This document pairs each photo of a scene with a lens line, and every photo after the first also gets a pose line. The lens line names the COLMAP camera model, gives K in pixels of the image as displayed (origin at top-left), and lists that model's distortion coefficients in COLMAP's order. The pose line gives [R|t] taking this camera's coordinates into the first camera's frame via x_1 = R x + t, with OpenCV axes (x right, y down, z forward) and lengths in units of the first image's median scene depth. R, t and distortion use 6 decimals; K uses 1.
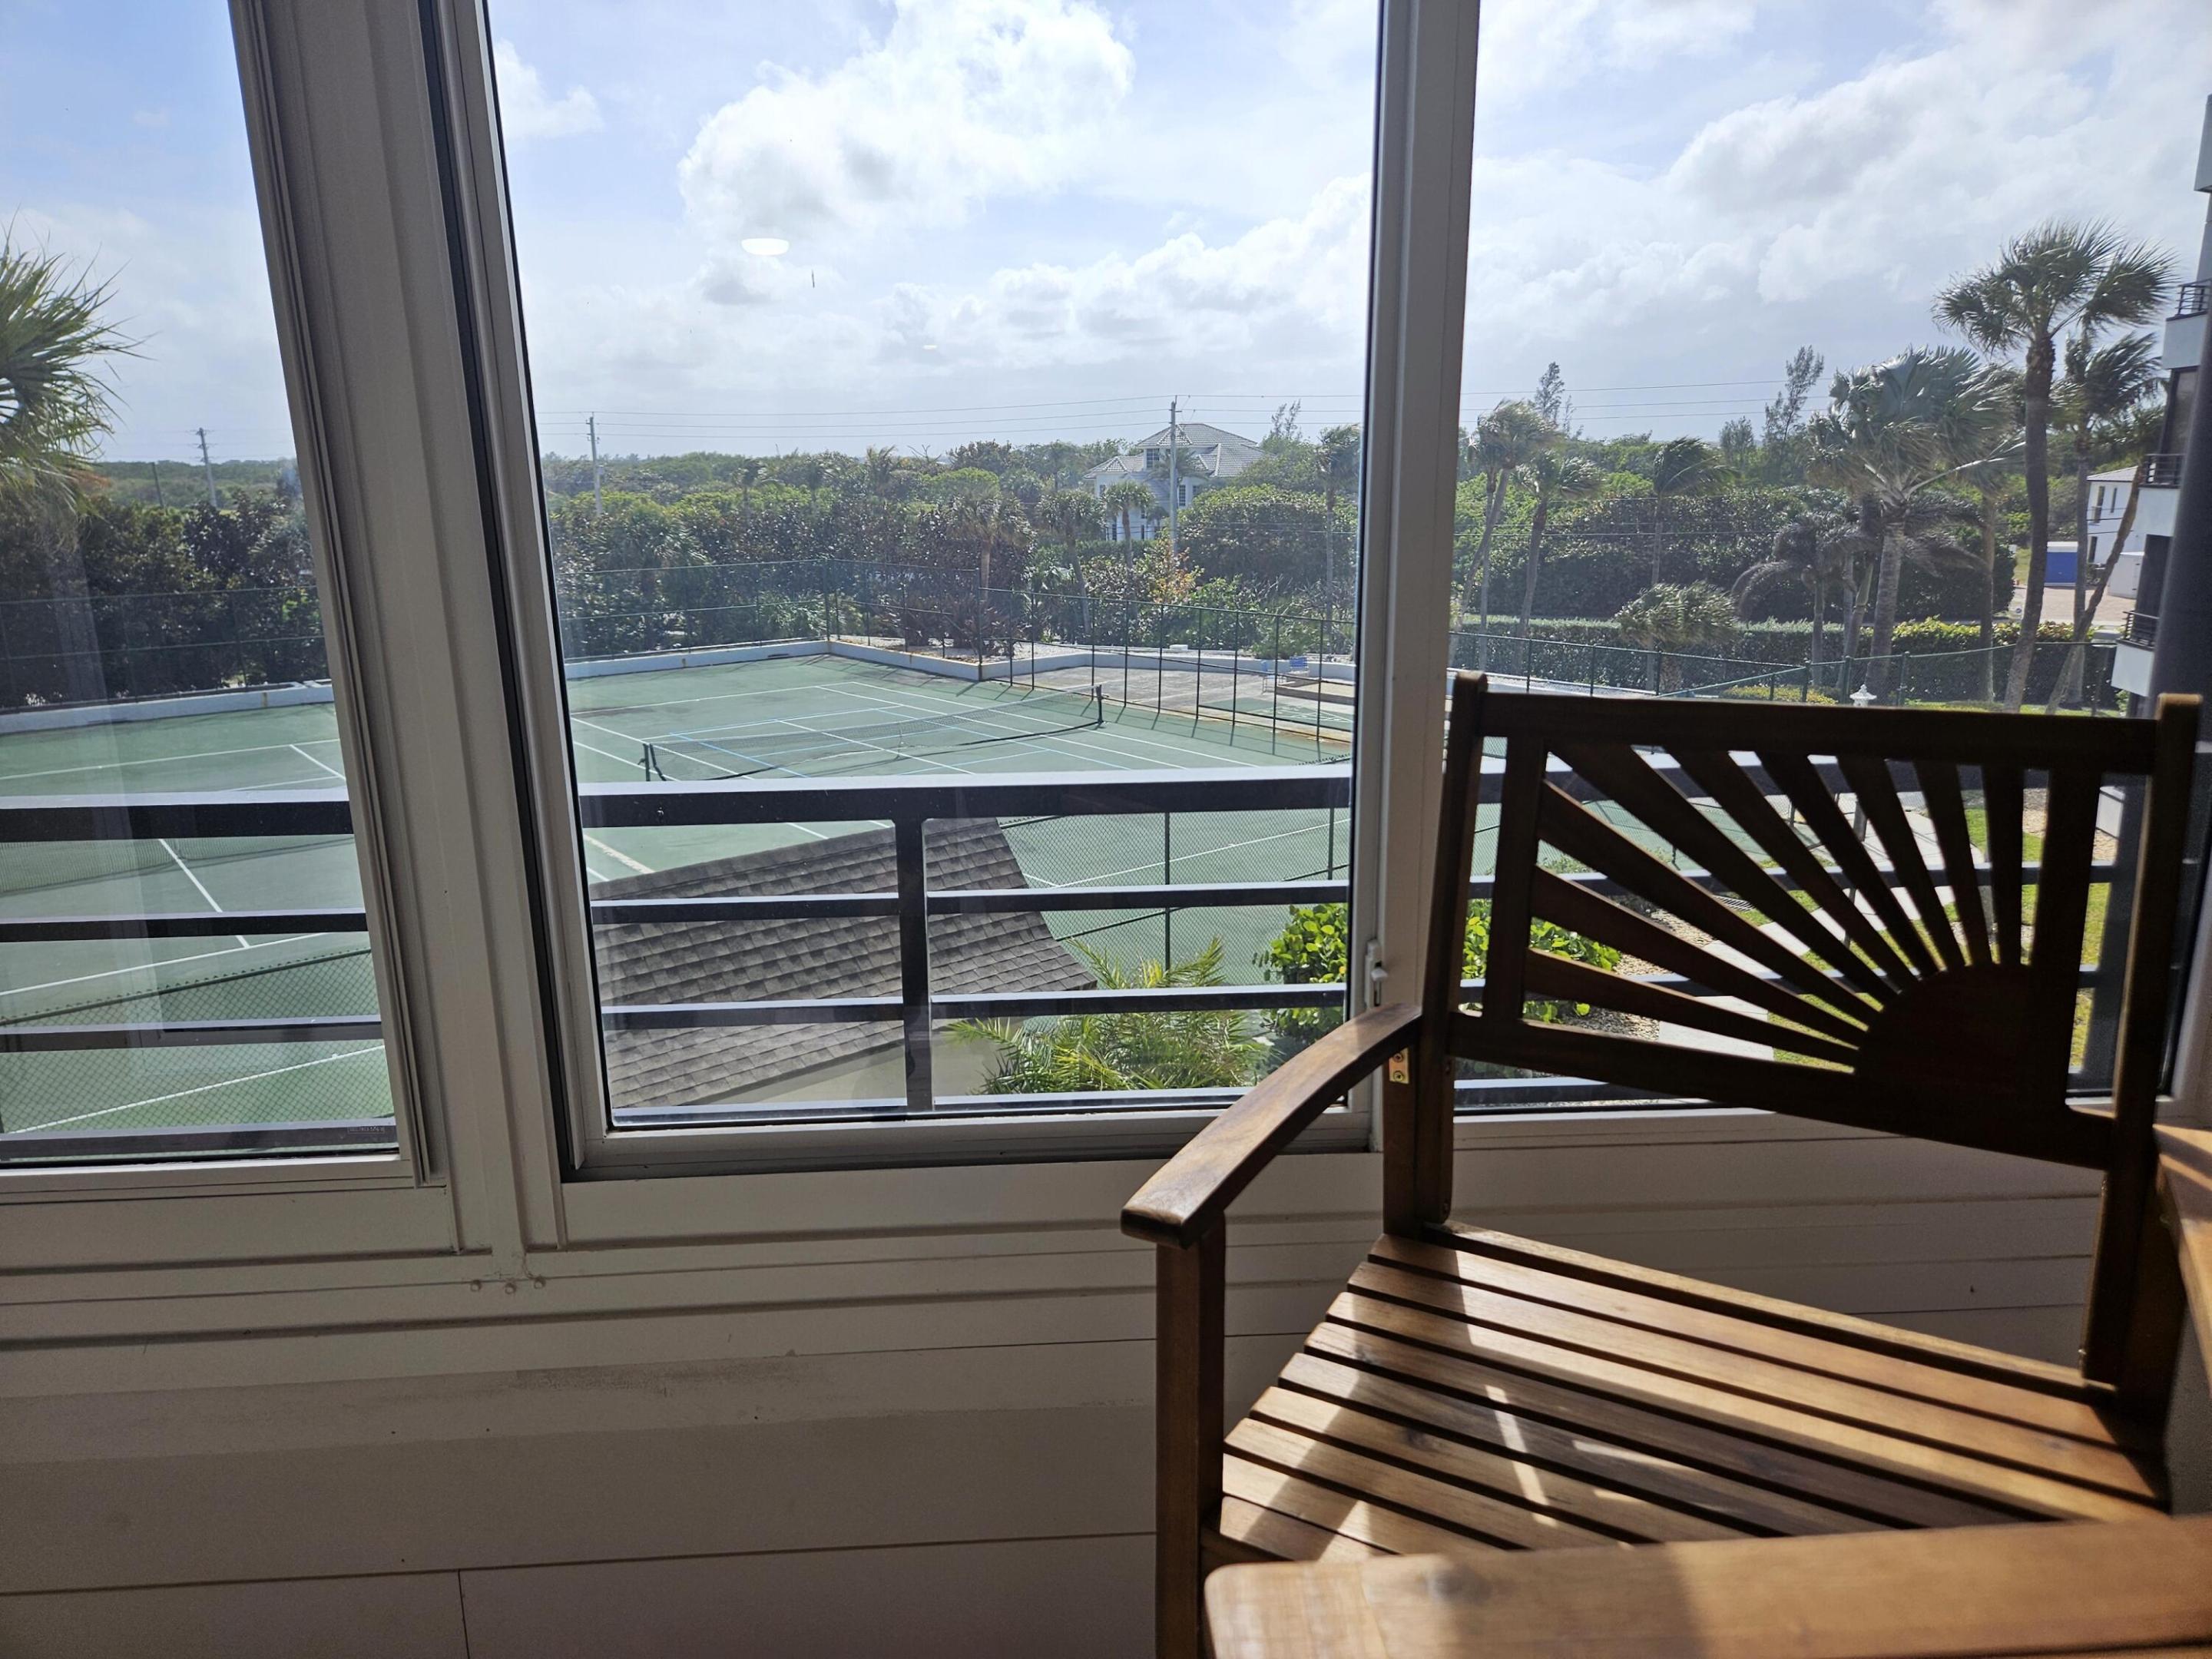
lens RADIAL K [[1467.4, 0, 1106.2], [0, 1467.4, 825.8], [0, 0, 1]] dist [0.067385, -0.048731]
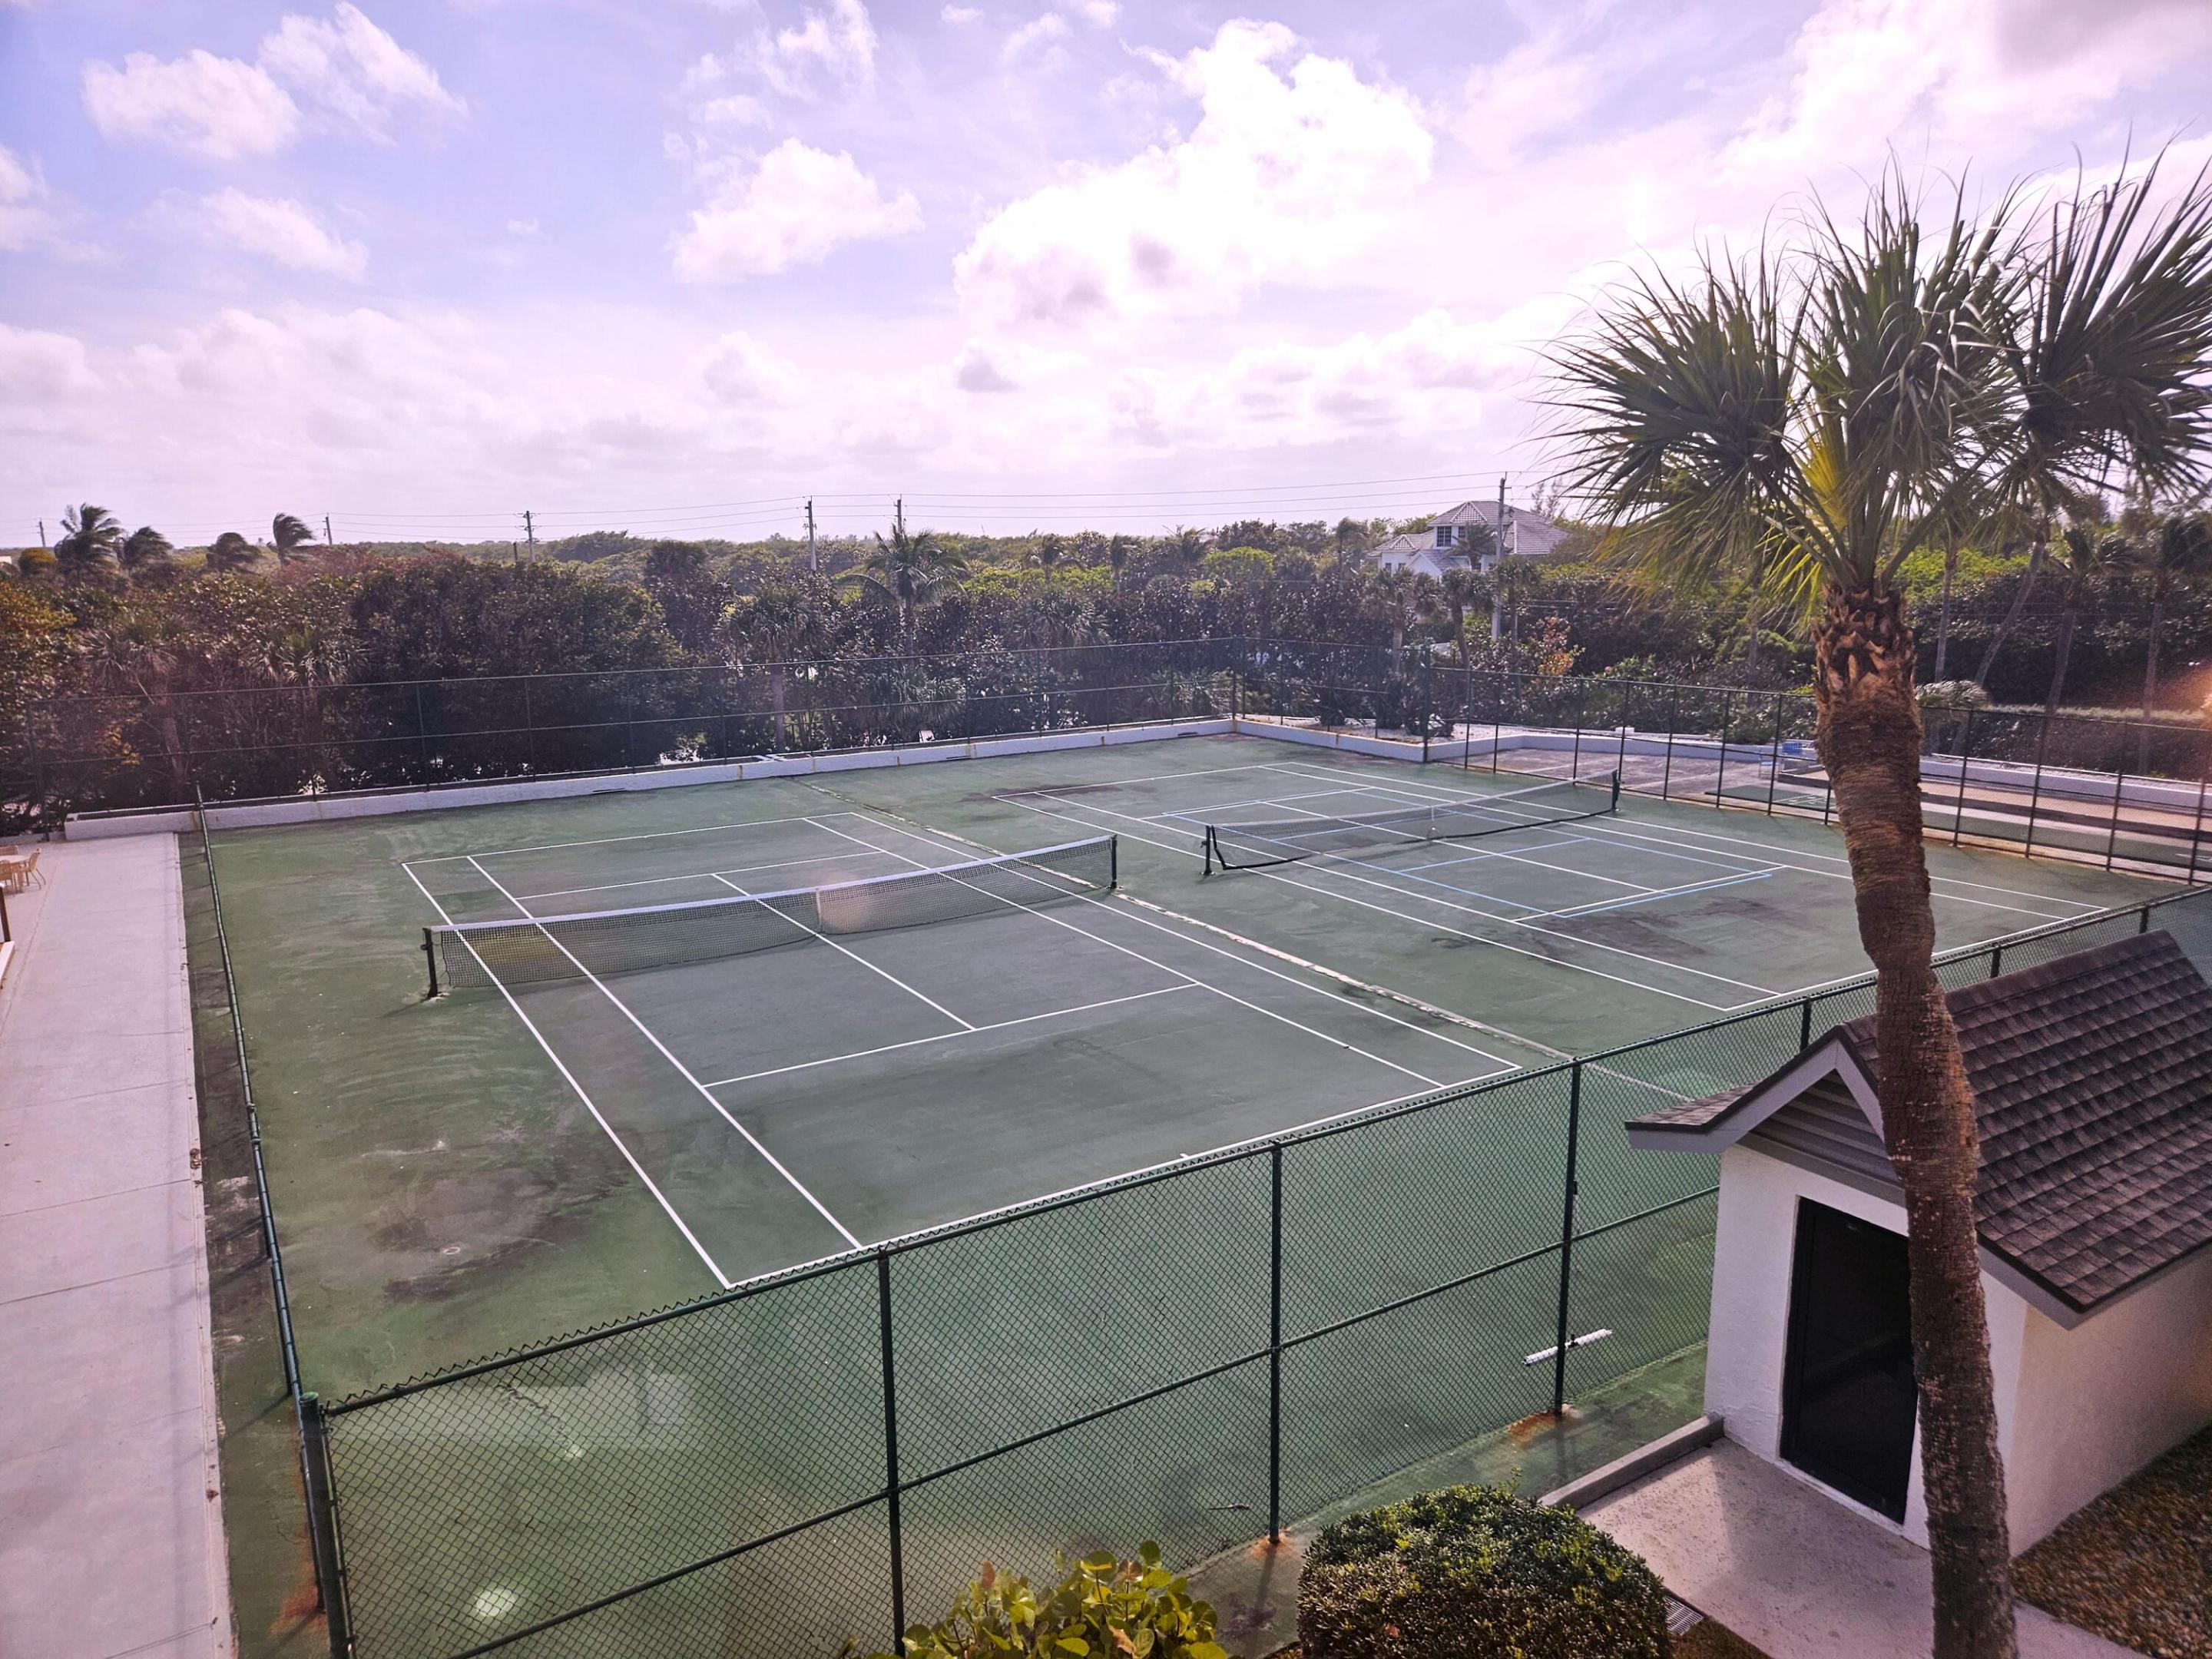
lens RADIAL K [[1467.4, 0, 1143.8], [0, 1467.4, 821.5], [0, 0, 1]] dist [0.067385, -0.048731]
pose [[0.994234, 0.020607, -0.105230, -0.123627], [-0.026143, 0.998331, -0.051503, -0.003766], [0.103993, 0.053957, 0.993113, 0.011785]]
